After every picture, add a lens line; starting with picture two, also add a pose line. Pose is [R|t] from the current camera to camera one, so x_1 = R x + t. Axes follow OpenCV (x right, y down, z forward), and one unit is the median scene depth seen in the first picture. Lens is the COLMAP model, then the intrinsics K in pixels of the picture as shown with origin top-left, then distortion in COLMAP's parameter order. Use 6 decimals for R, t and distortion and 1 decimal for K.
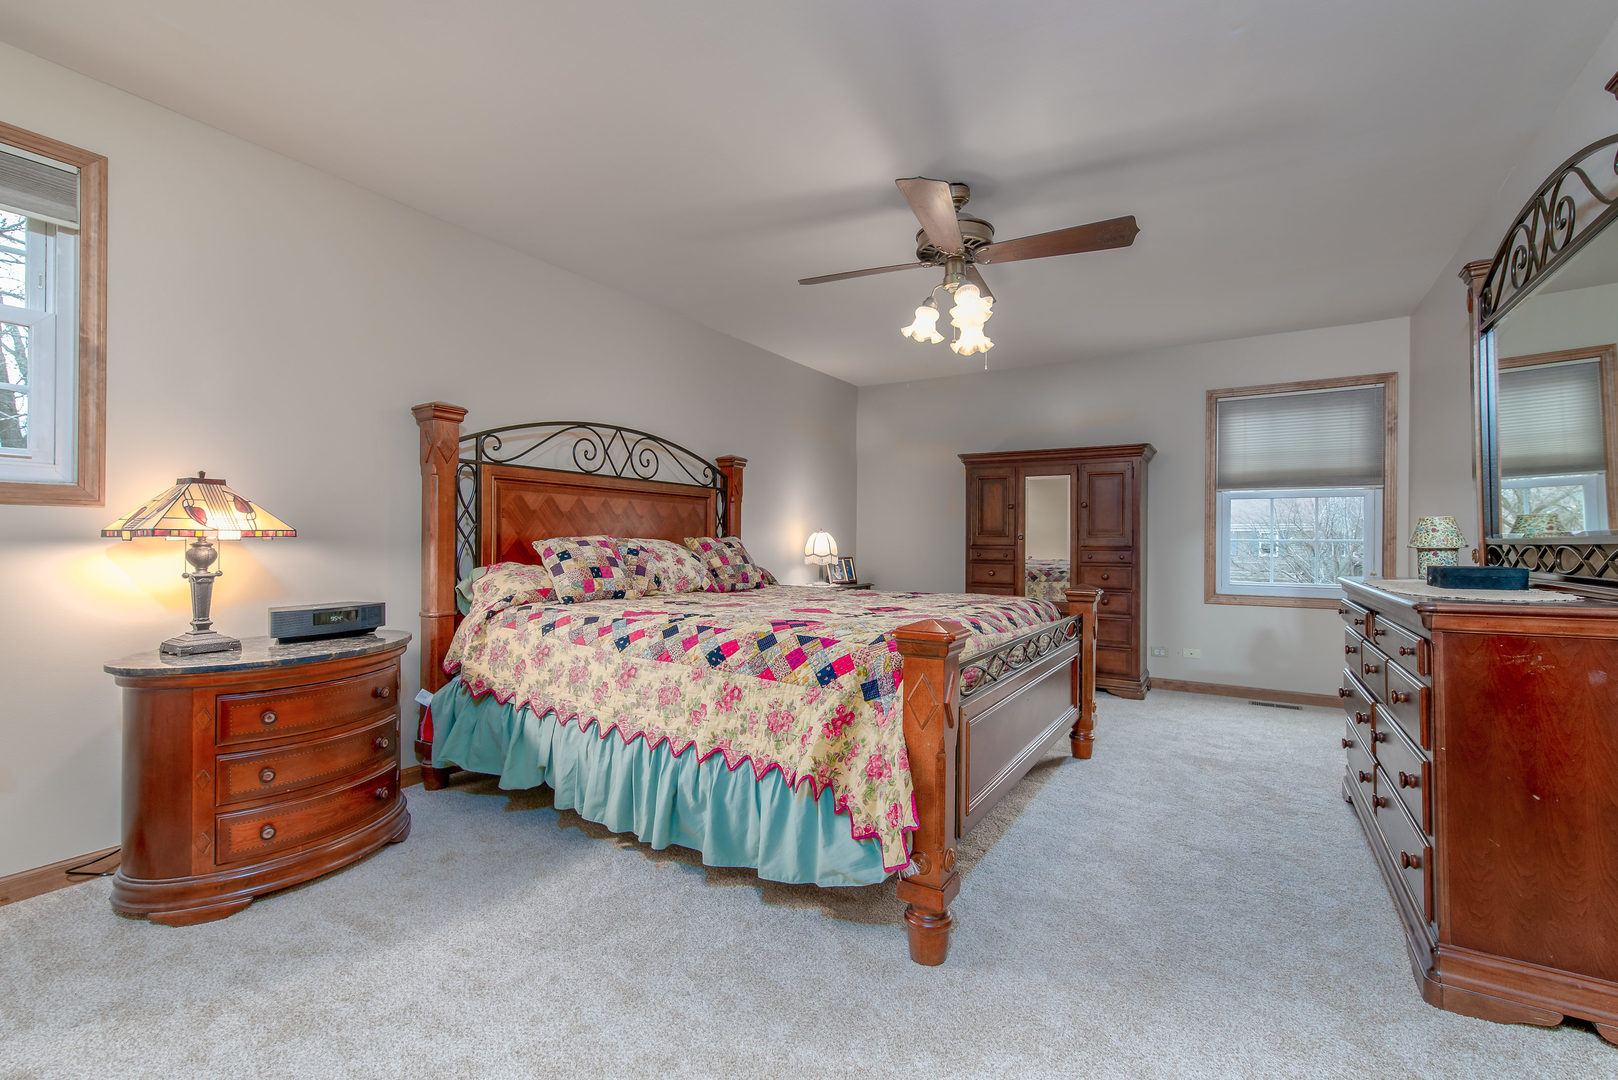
lens RADIAL K [[708.1, 0, 806.8], [0, 708.1, 540.0], [0, 0, 1]] dist [0.009574, -0.000861]
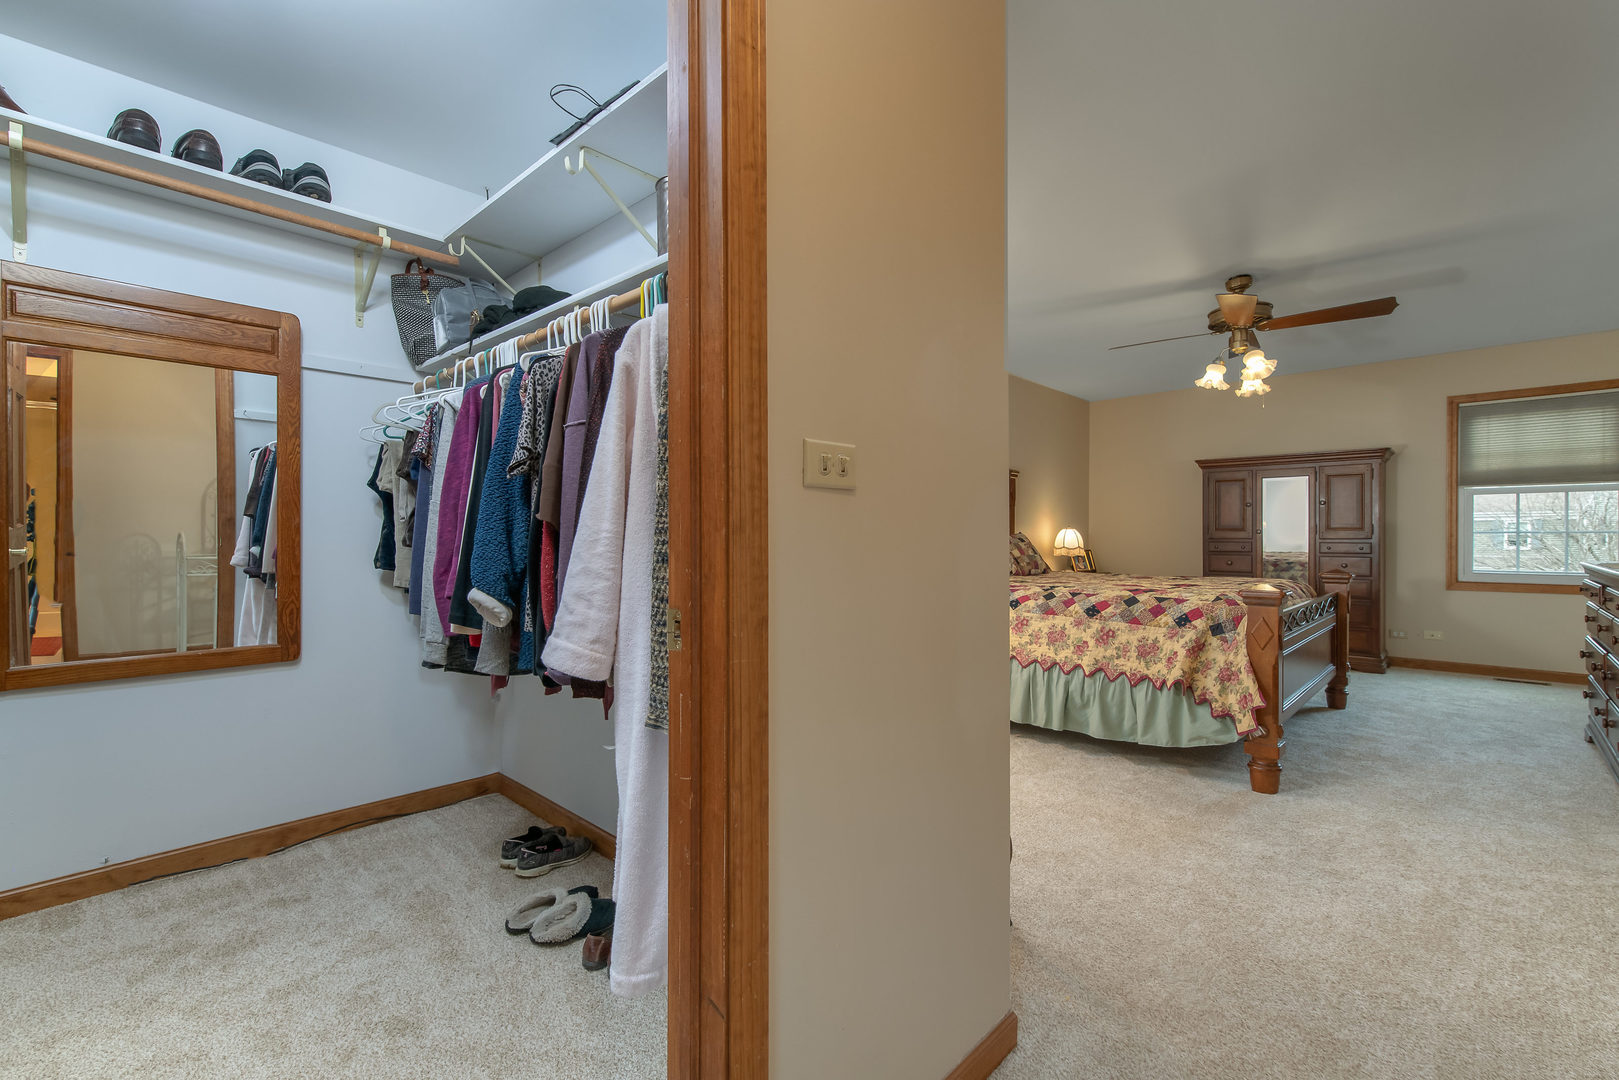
lens RADIAL K [[708.5, 0, 813.1], [0, 708.5, 539.4], [0, 0, 1]] dist [0.009574, -0.000861]
pose [[0.979462, -0.007353, -0.201496, -0.406310], [0.008426, 0.999955, 0.004467, -0.005175], [0.201454, -0.006073, 0.979479, -0.640759]]
